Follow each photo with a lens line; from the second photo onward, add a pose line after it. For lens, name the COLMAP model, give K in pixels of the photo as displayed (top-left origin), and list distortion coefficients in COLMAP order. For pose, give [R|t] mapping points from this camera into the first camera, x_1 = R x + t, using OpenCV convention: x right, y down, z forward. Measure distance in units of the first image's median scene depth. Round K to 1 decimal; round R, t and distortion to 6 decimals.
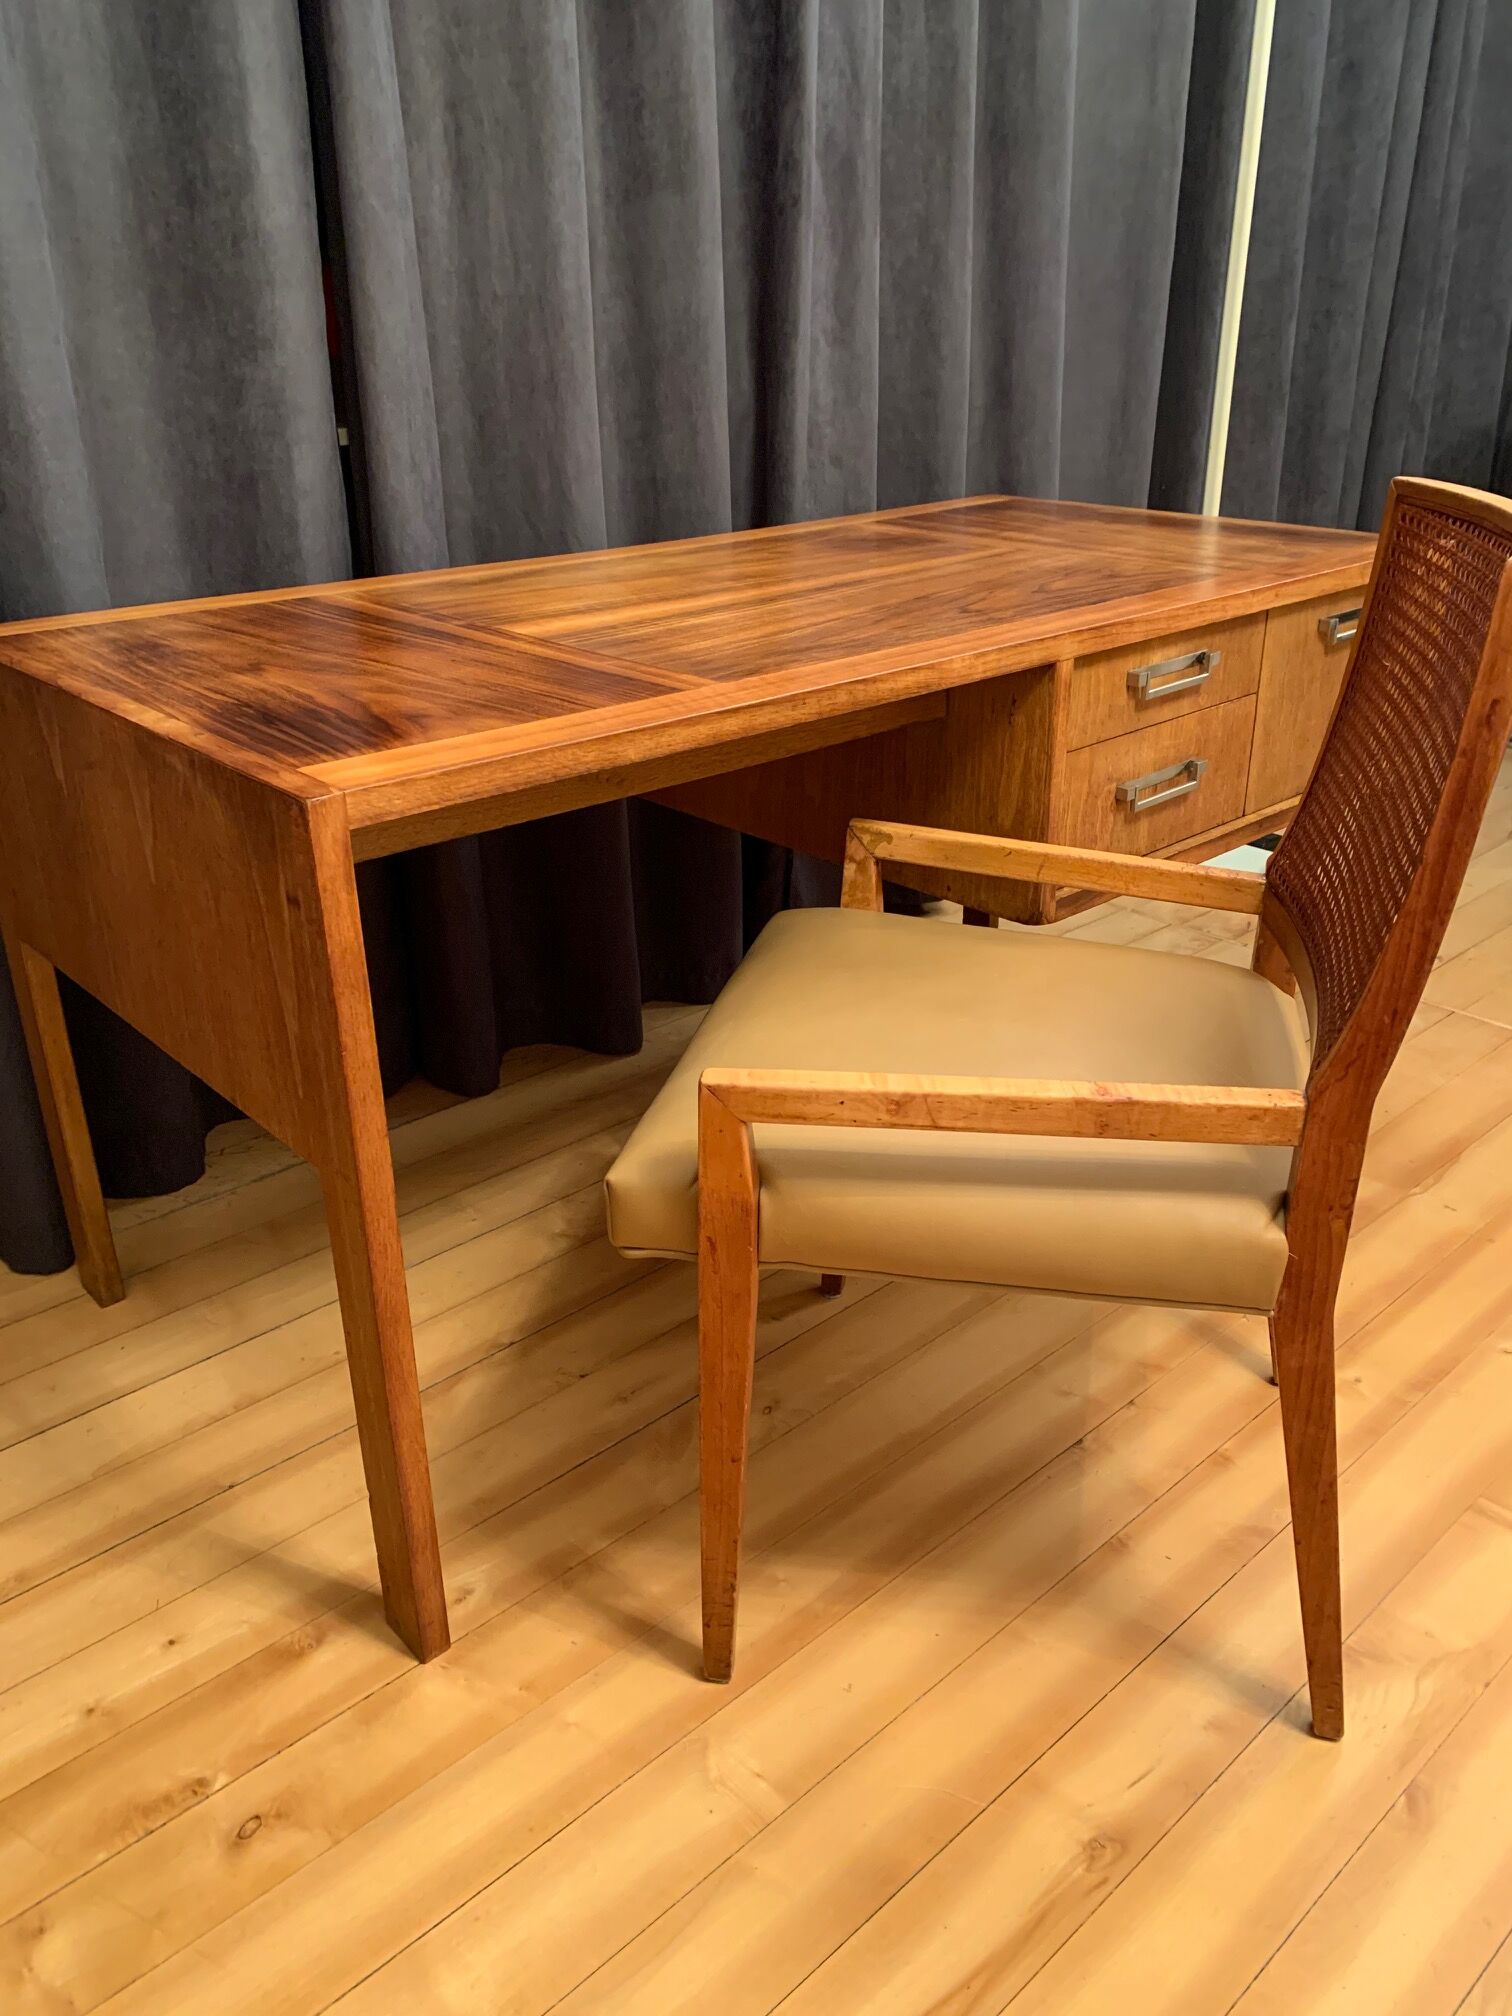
lens RADIAL K [[1547.2, 0, 751.5], [0, 1547.2, 1001.9], [0, 0, 1]] dist [0.024159, -0.014520]
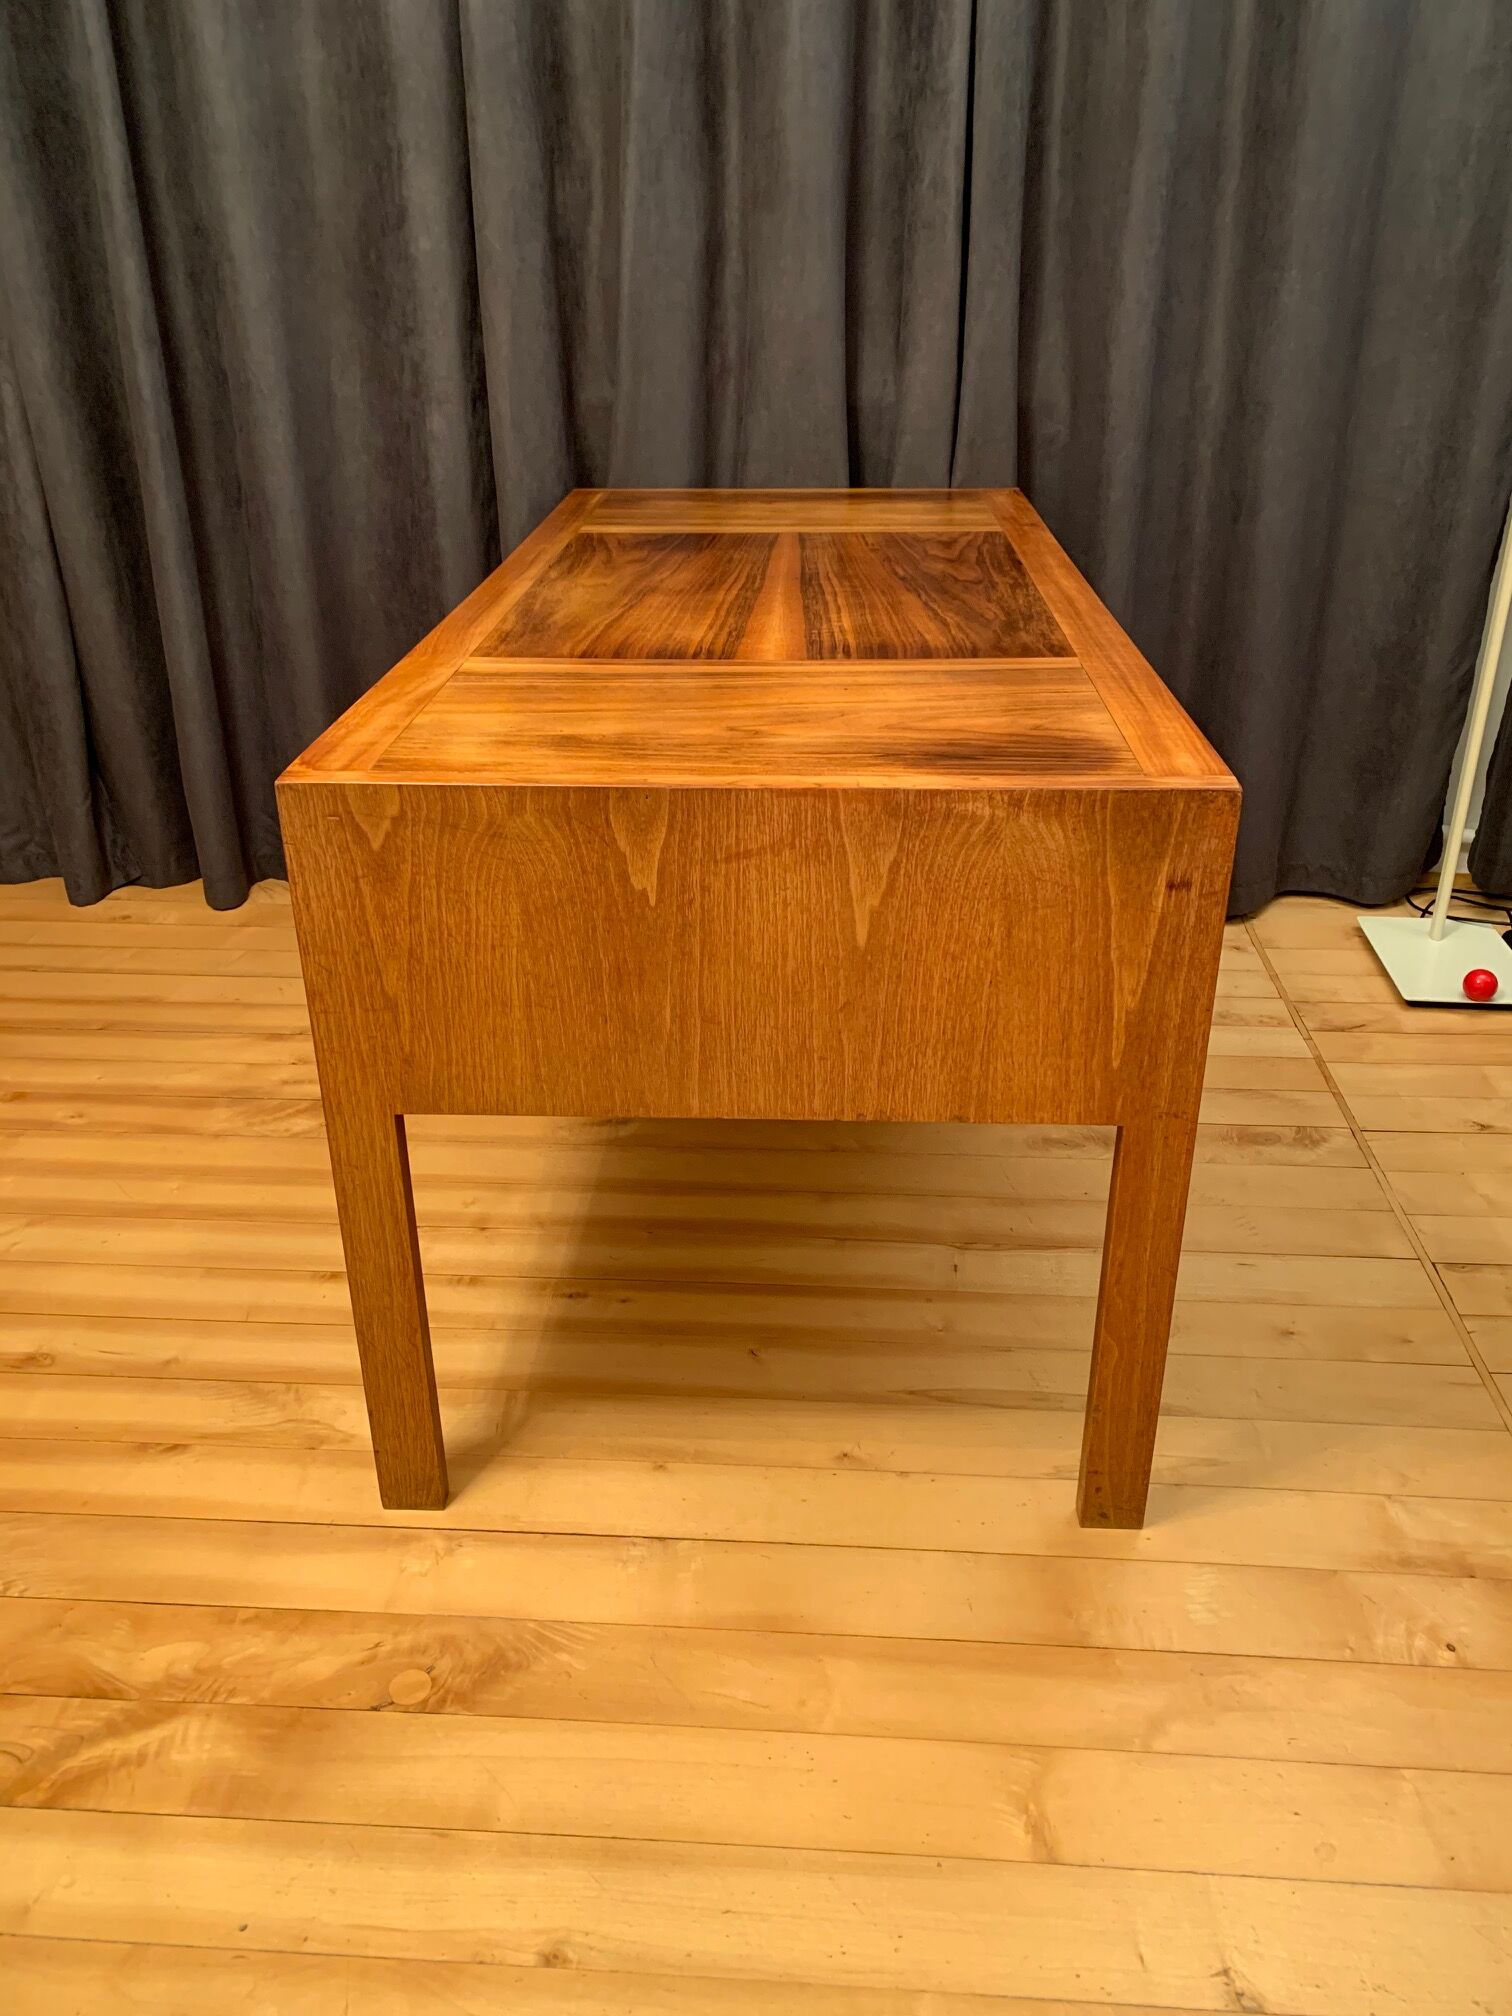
lens RADIAL K [[1547.2, 0, 750.3], [0, 1547.2, 994.7], [0, 0, 1]] dist [0.024159, -0.014520]
pose [[0.691657, 0.322574, -0.646186, 1.086734], [-0.298382, 0.942415, 0.151073, -0.162417], [0.657707, 0.088319, 0.748078, 0.190572]]
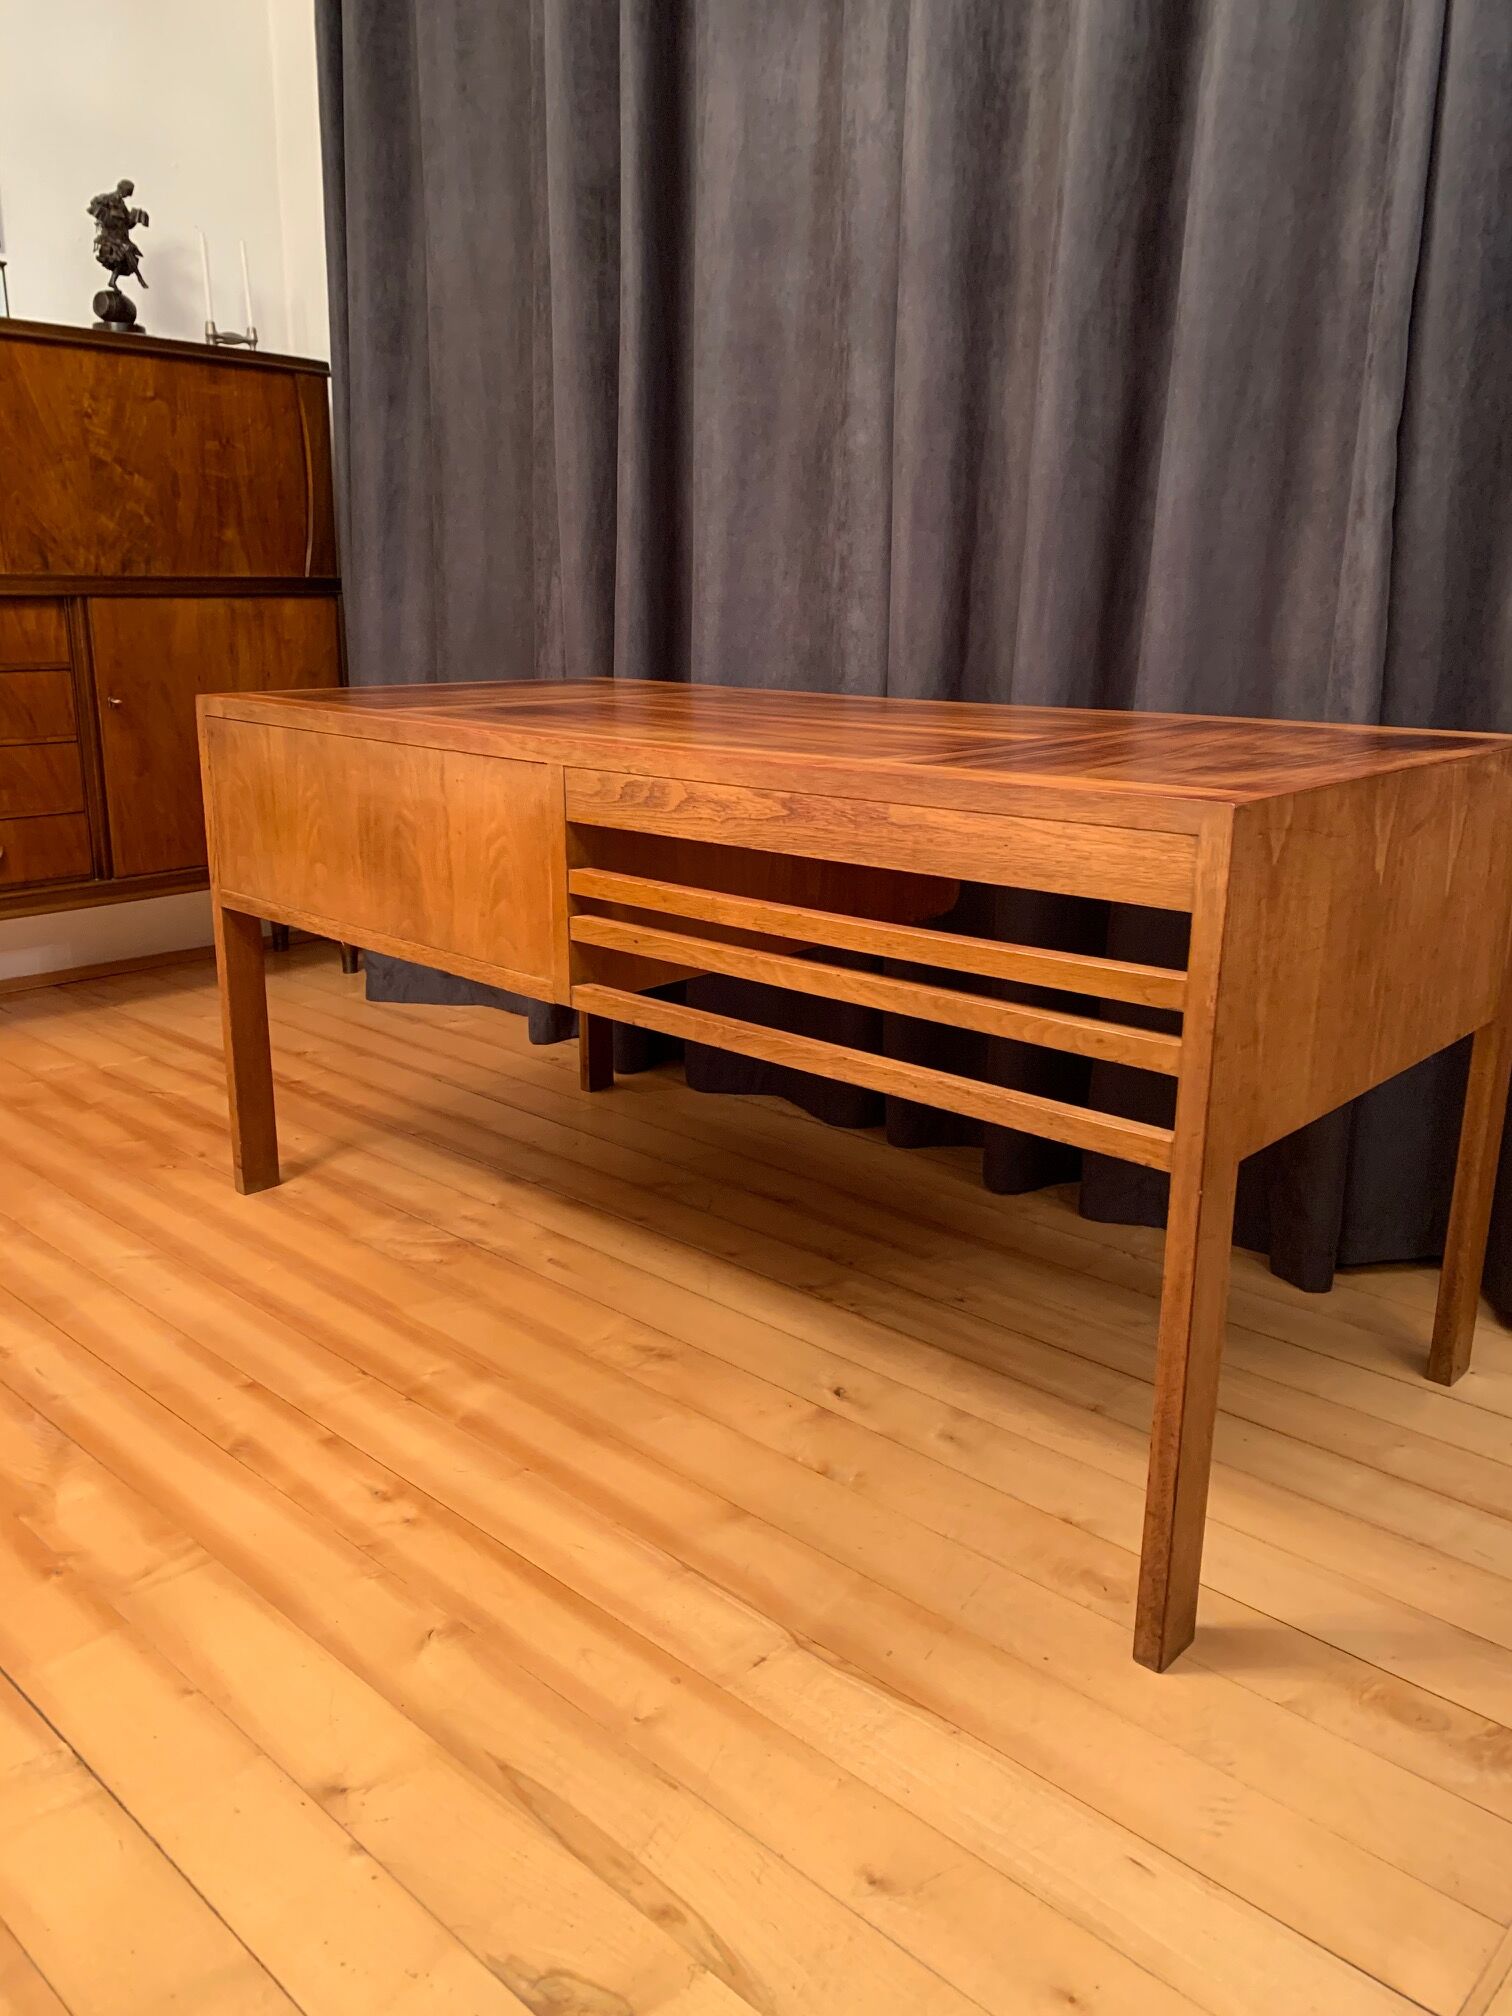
lens RADIAL K [[1547.2, 0, 748.3], [0, 1547.2, 994.8], [0, 0, 1]] dist [0.024159, -0.014520]
pose [[0.076916, 0.267262, -0.960549, 1.209416], [-0.416866, 0.883775, 0.212519, -0.325621], [0.905708, 0.384074, 0.179389, 0.872152]]
